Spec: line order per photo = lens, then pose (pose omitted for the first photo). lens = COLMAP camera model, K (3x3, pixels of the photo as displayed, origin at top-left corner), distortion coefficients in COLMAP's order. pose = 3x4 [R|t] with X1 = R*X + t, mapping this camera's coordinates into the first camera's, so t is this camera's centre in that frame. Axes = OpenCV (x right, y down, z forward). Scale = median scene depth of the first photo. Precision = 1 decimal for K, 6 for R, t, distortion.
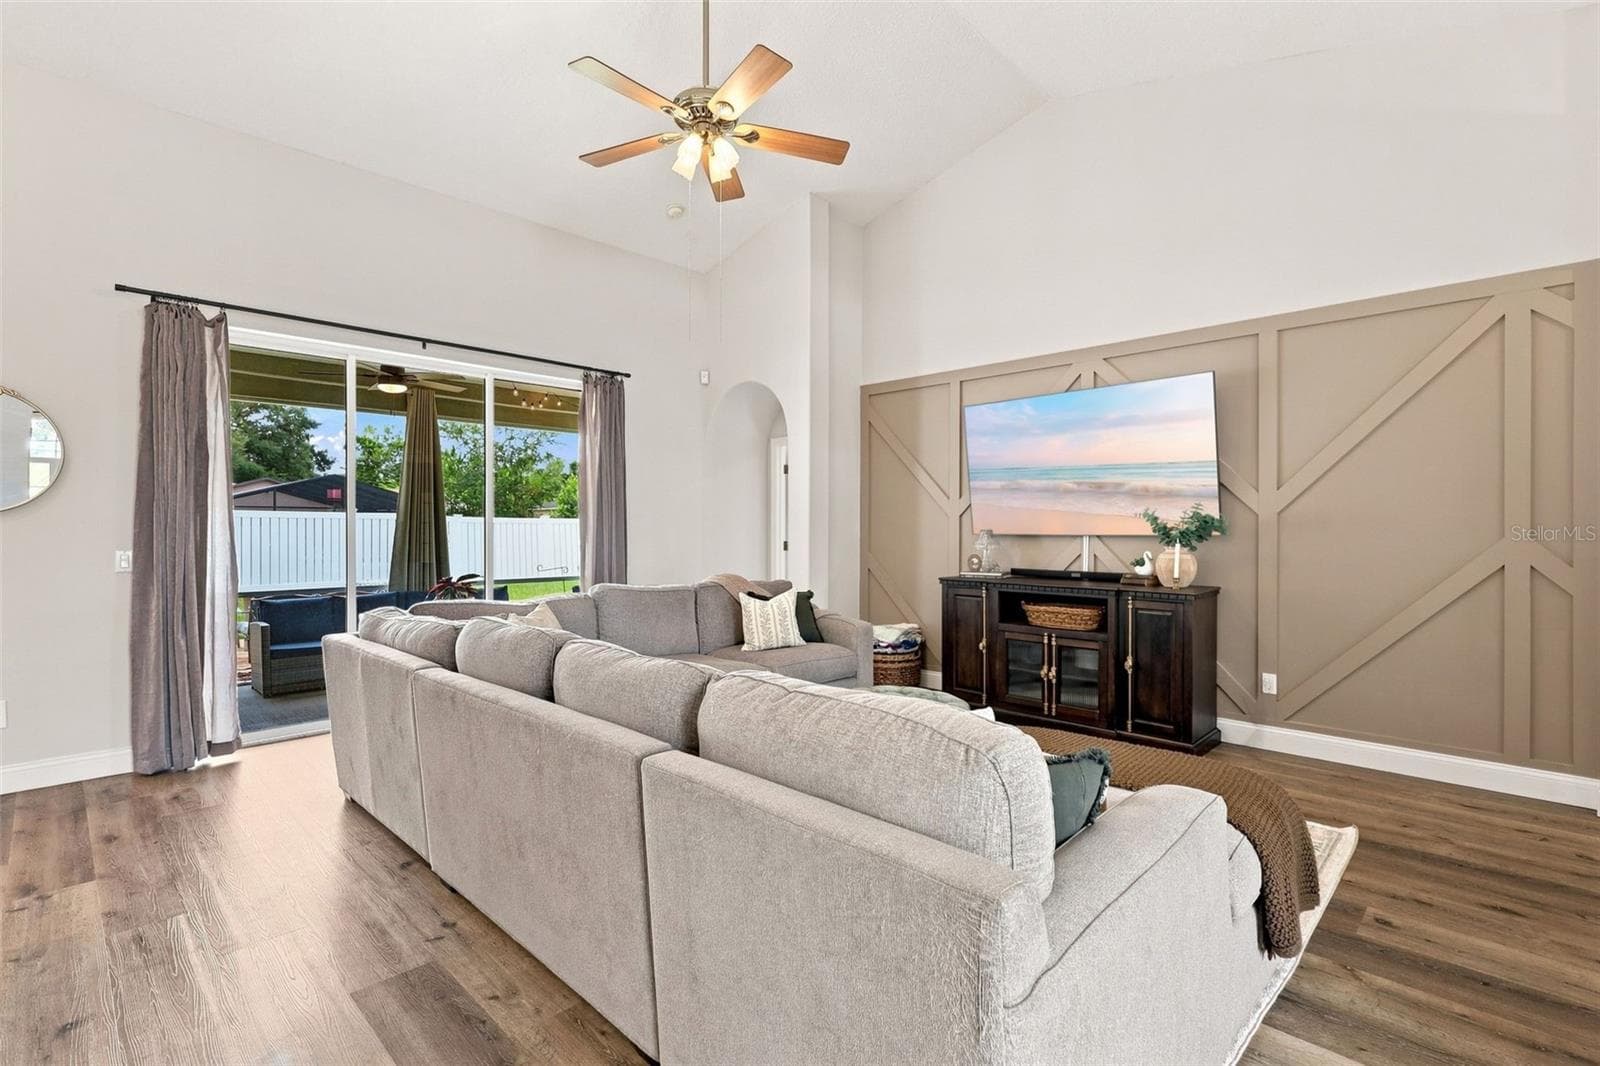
lens RADIAL K [[739.6, 0, 802.6], [0, 739.6, 528.4], [0, 0, 1]] dist [0.005186, 0.001082]
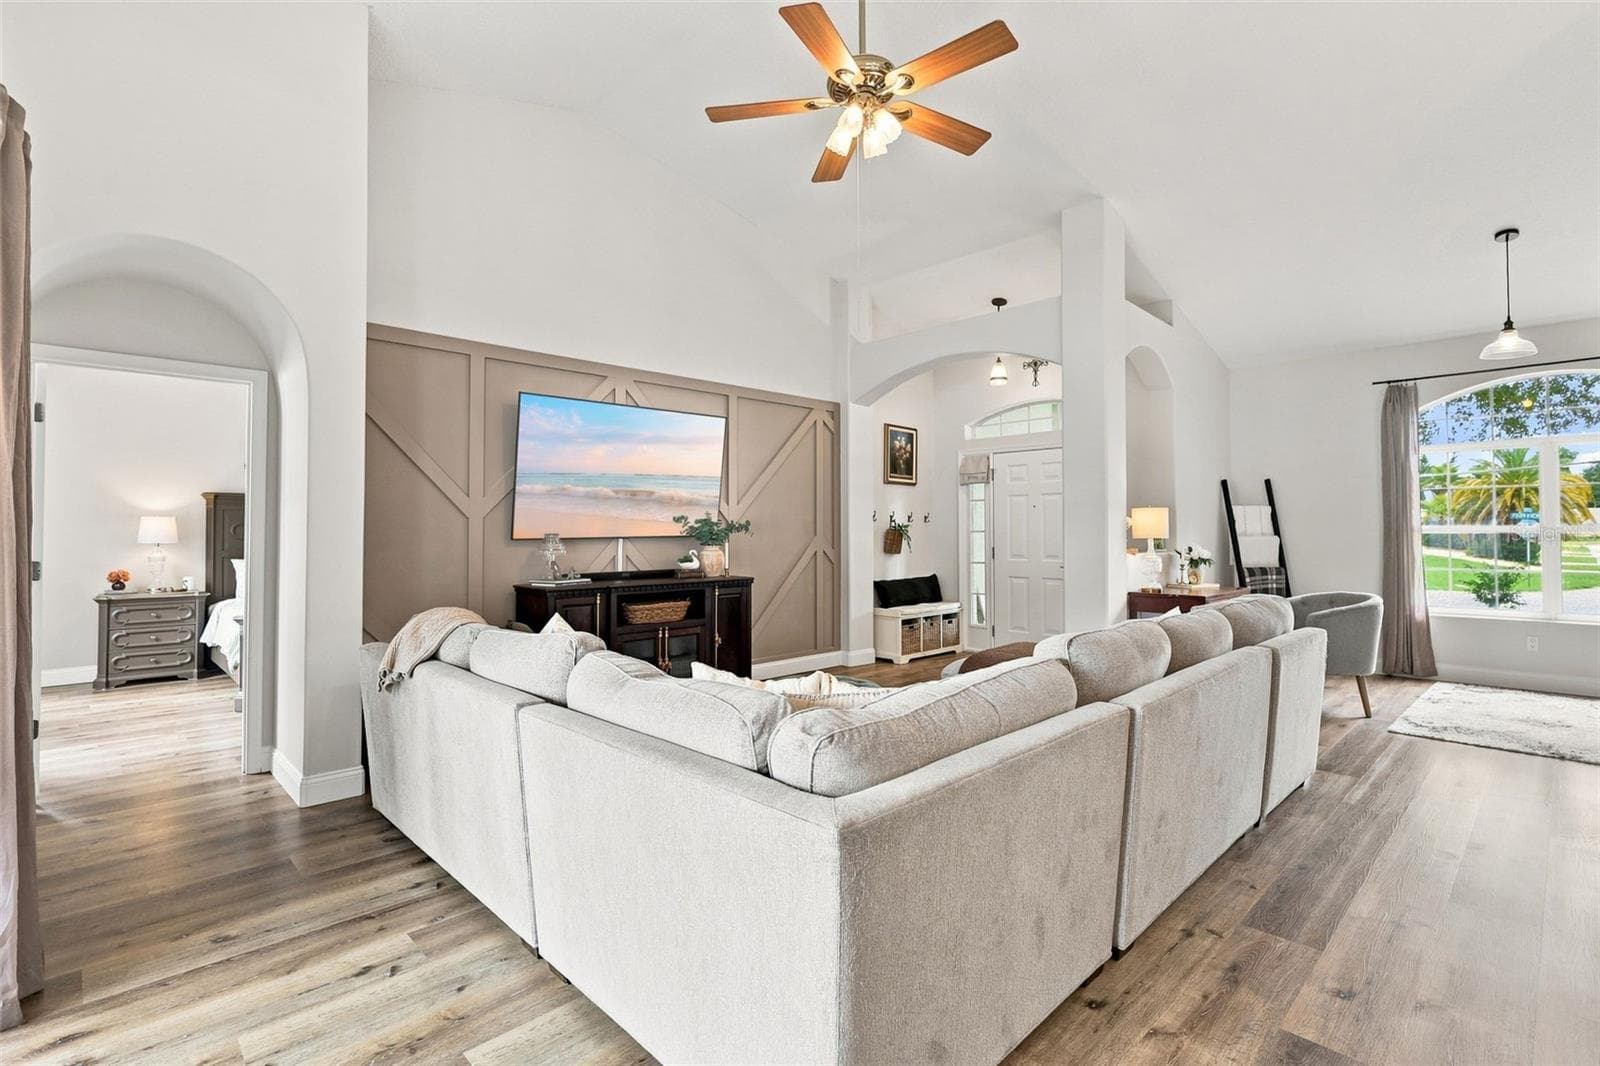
lens RADIAL K [[739.6, 0, 800.2], [0, 739.6, 531.2], [0, 0, 1]] dist [0.005186, 0.001082]
pose [[0.031319, -0.003950, 0.999502, -0.756462], [0.003837, 0.999985, 0.003832, -0.004830], [-0.999502, 0.003715, 0.031333, 0.757241]]
